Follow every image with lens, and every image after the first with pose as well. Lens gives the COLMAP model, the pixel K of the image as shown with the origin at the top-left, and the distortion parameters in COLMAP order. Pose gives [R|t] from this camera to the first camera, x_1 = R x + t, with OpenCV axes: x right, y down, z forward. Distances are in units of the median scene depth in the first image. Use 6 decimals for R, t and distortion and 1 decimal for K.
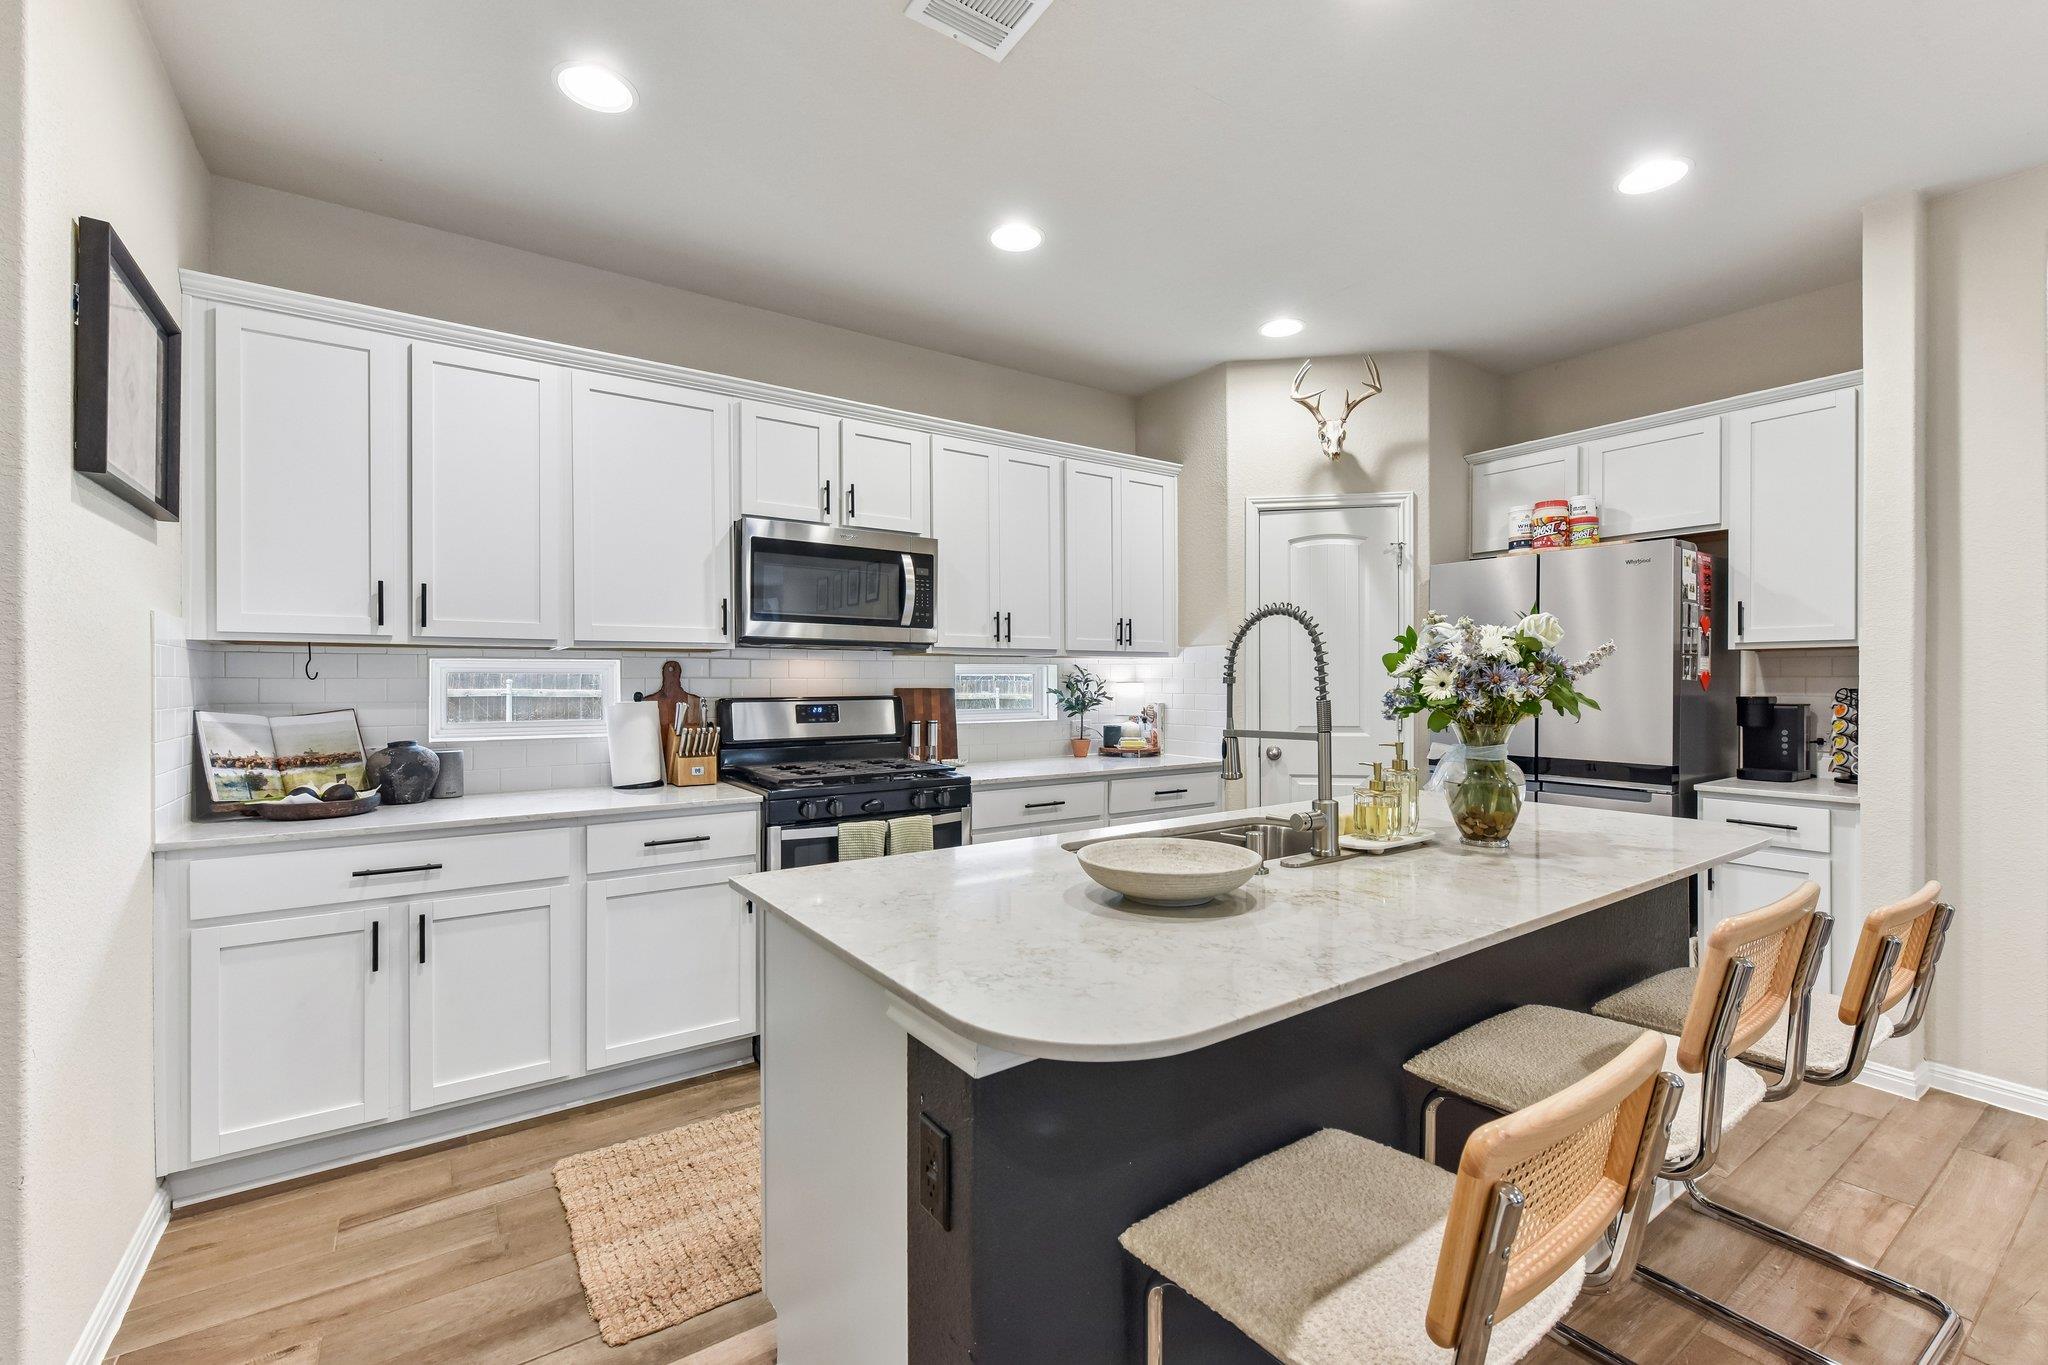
lens RADIAL K [[871.4, 0, 1033.2], [0, 871.4, 681.6], [0, 0, 1]] dist [0.001998, 0.000170]
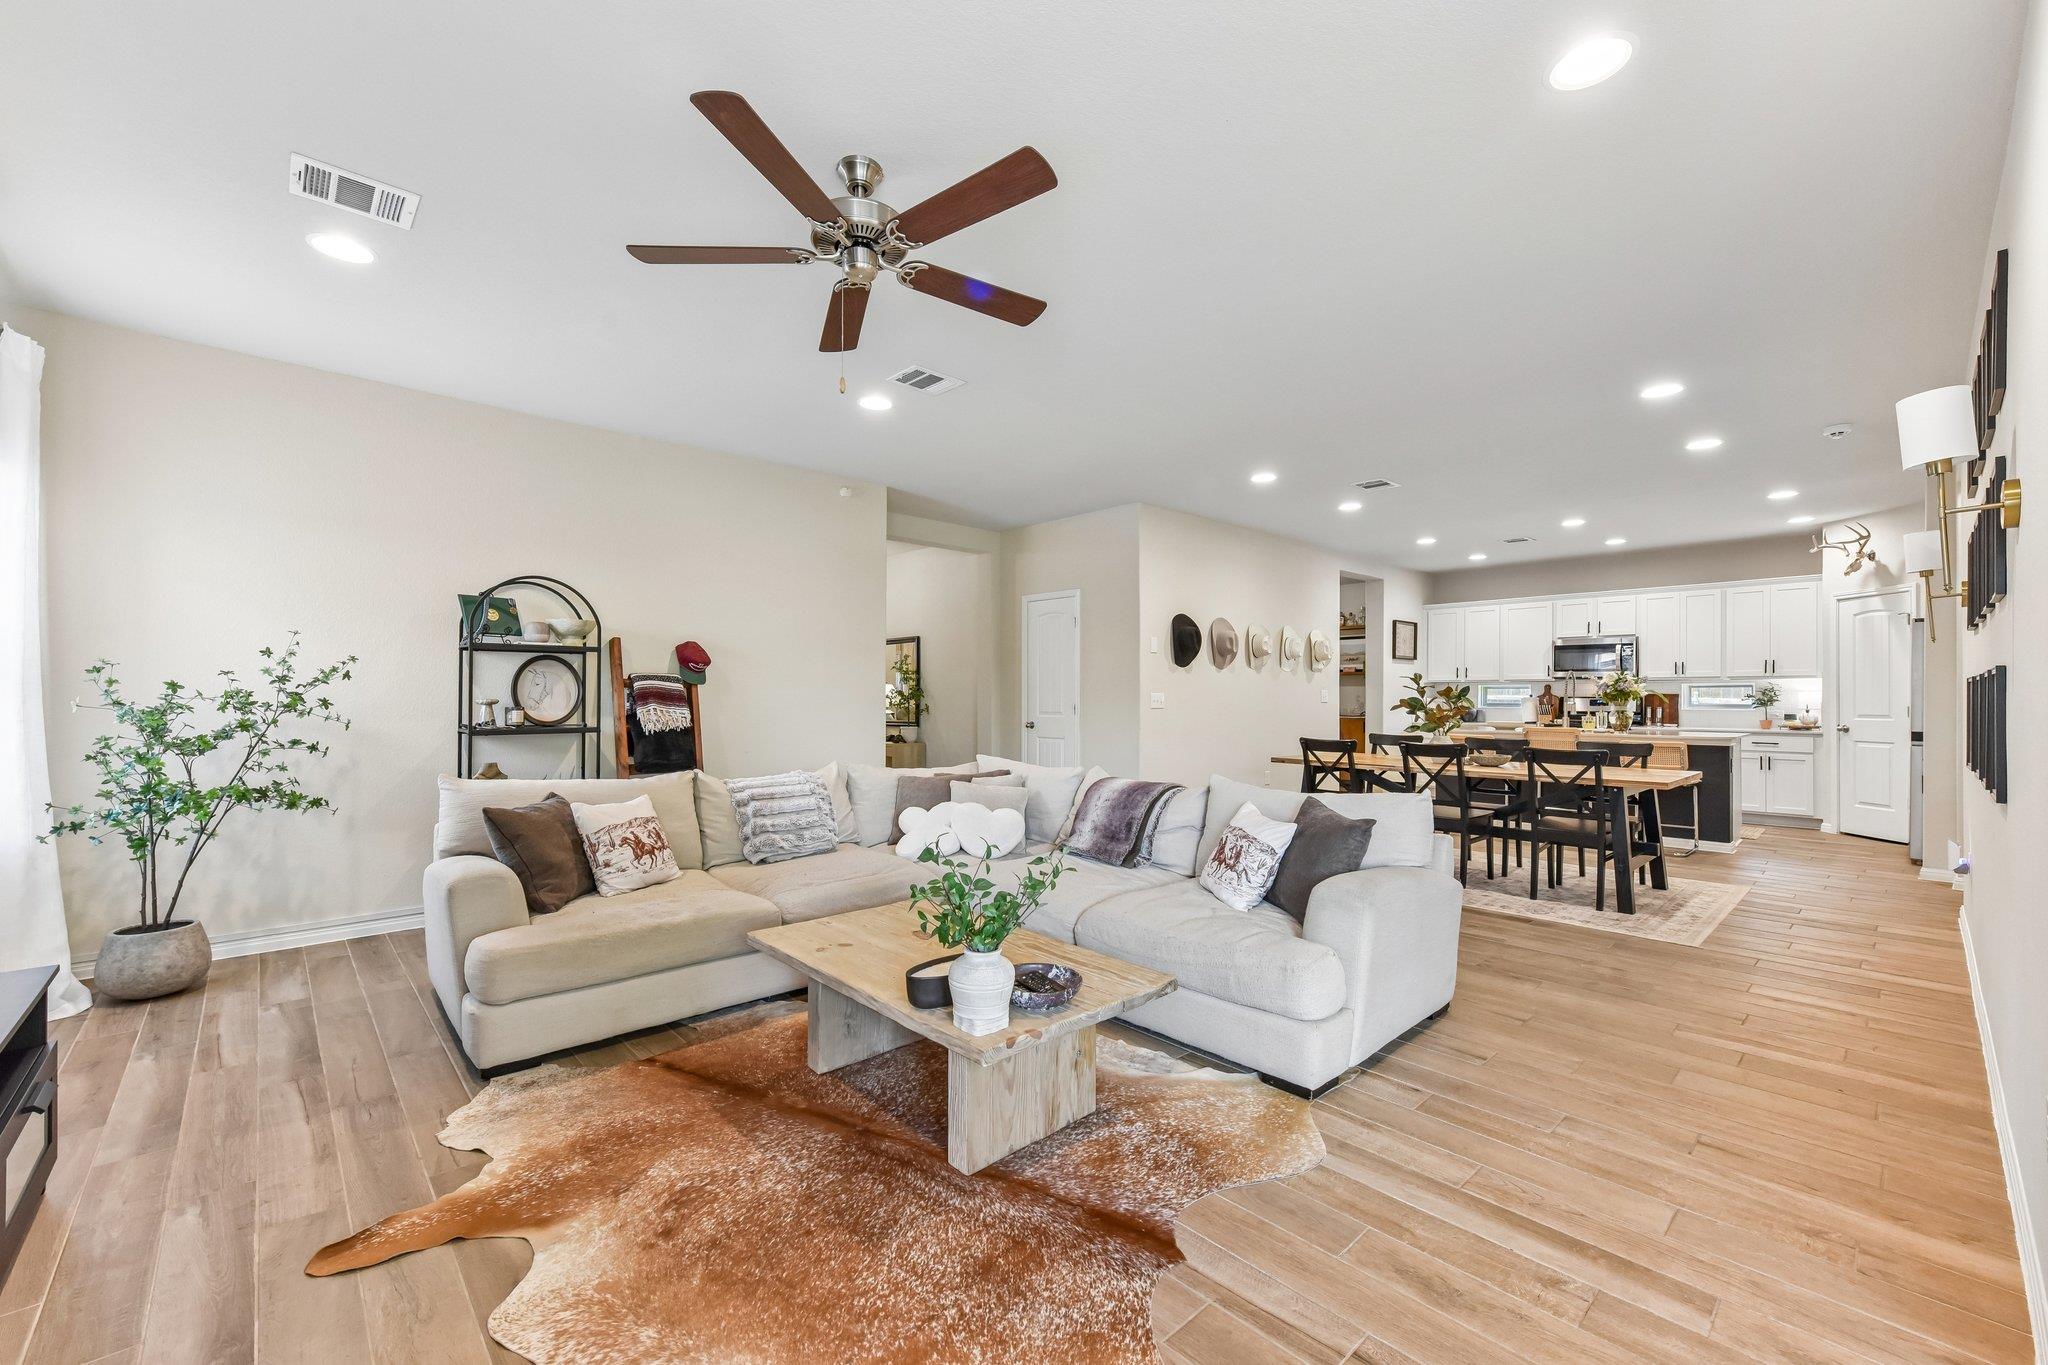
lens RADIAL K [[834.8, 0, 1024.0], [0, 834.8, 682.5], [0, 0, 1]] dist [0.008385, -0.000166]
pose [[0.136185, -0.013609, -0.990590, 2.253370], [-0.003796, 0.999891, -0.014259, 0.018374], [0.990676, 0.005702, 0.136118, -1.227039]]
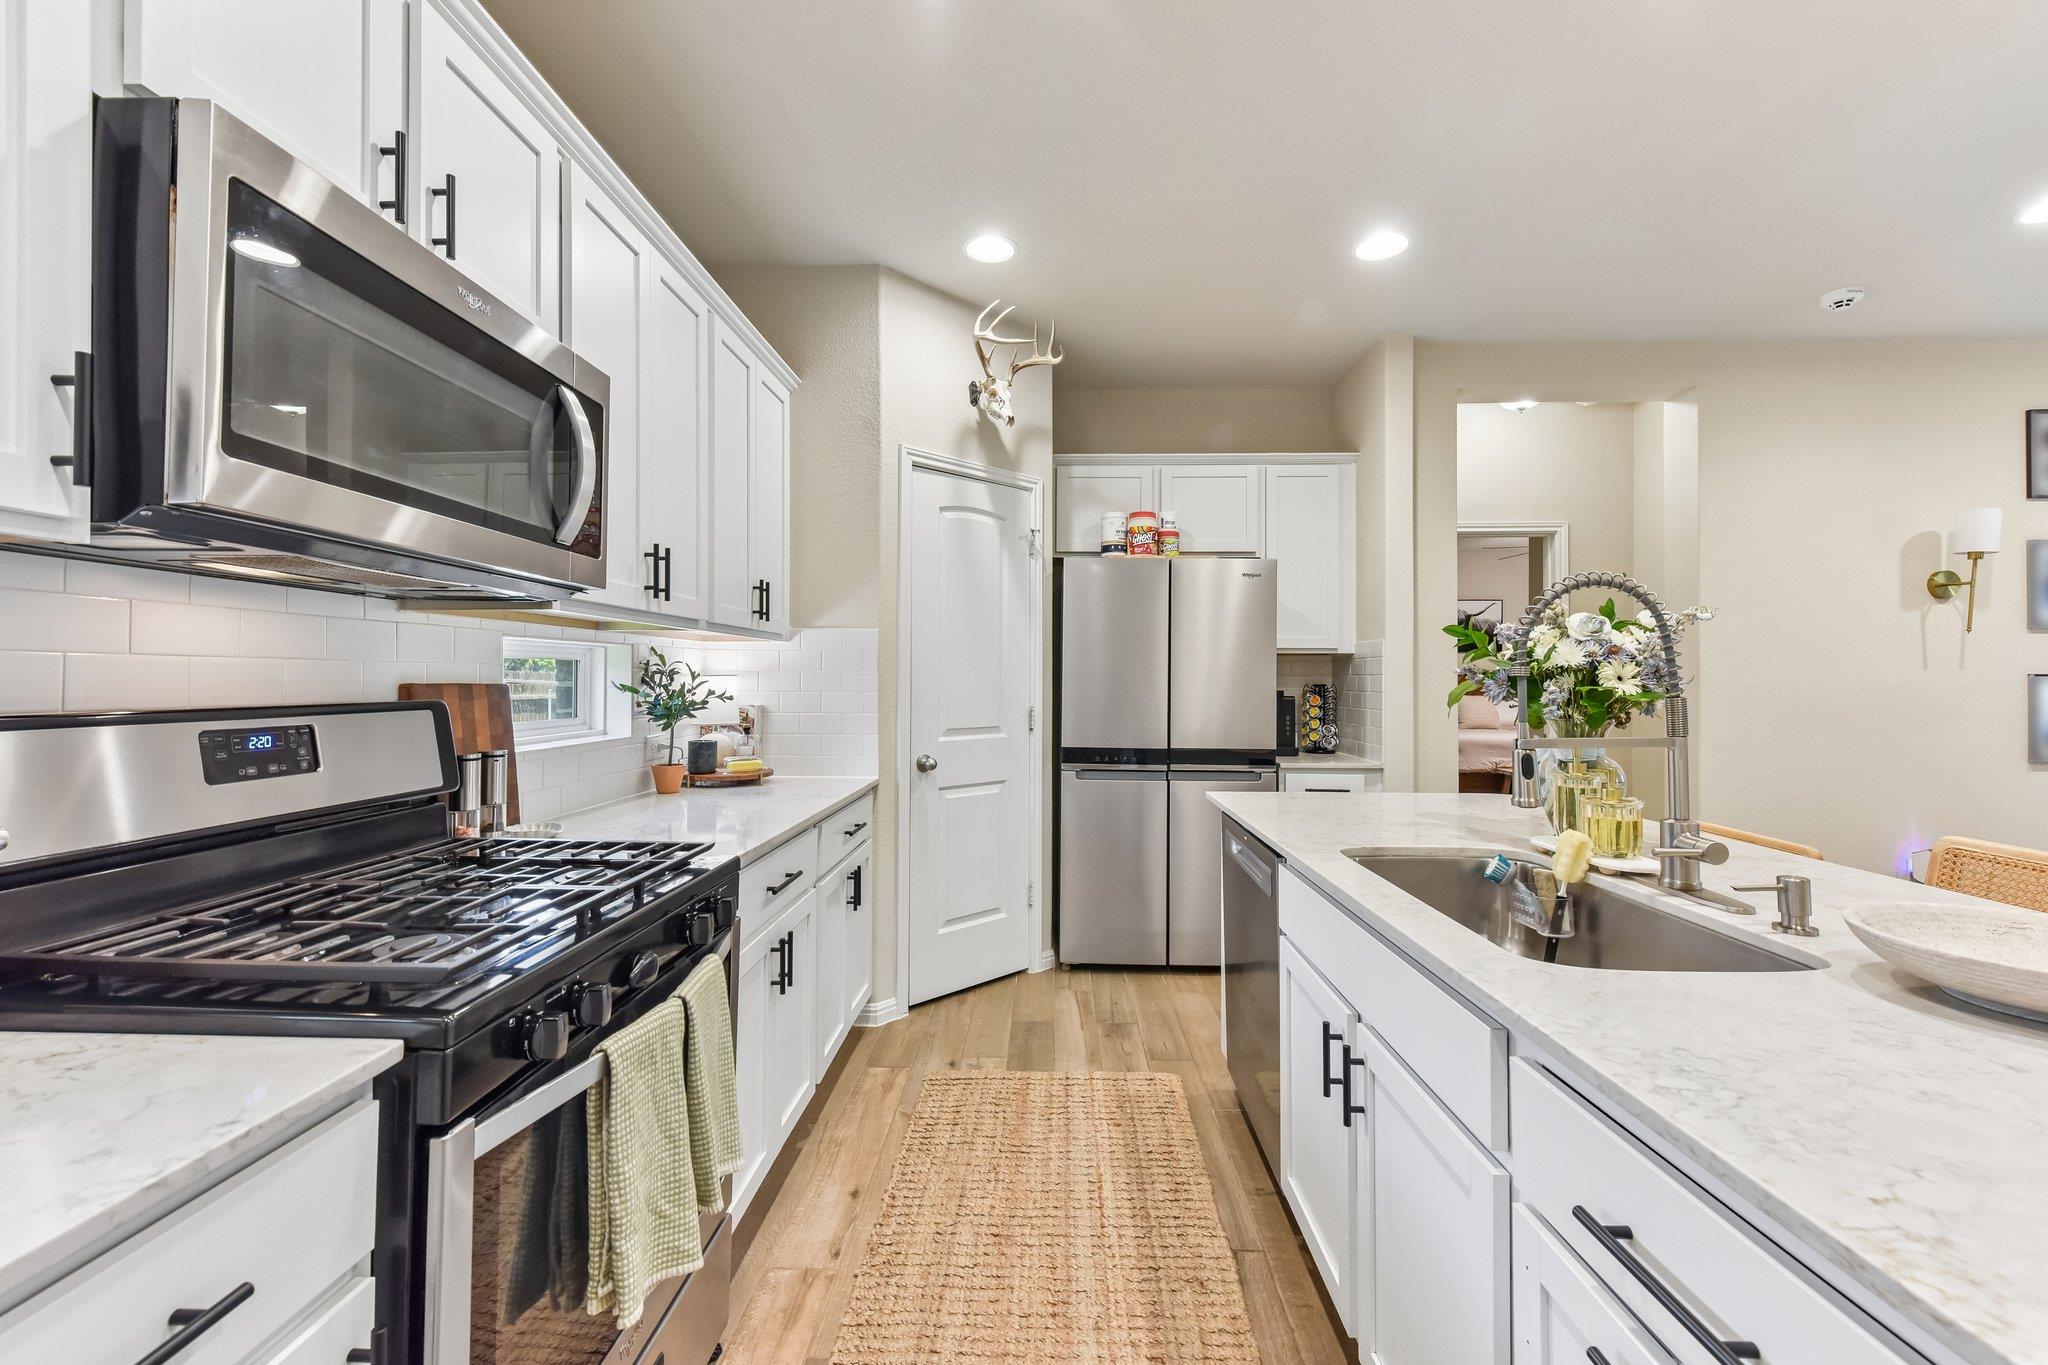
lens RADIAL K [[819.8, 0, 1029.3], [0, 819.8, 667.2], [0, 0, 1]] dist [0.011869, -0.000051]
pose [[0.593653, 0.017201, 0.804537, -0.353423], [-0.005529, 0.999835, -0.017297, 0.005772], [-0.804702, 0.005820, 0.593650, 0.572678]]
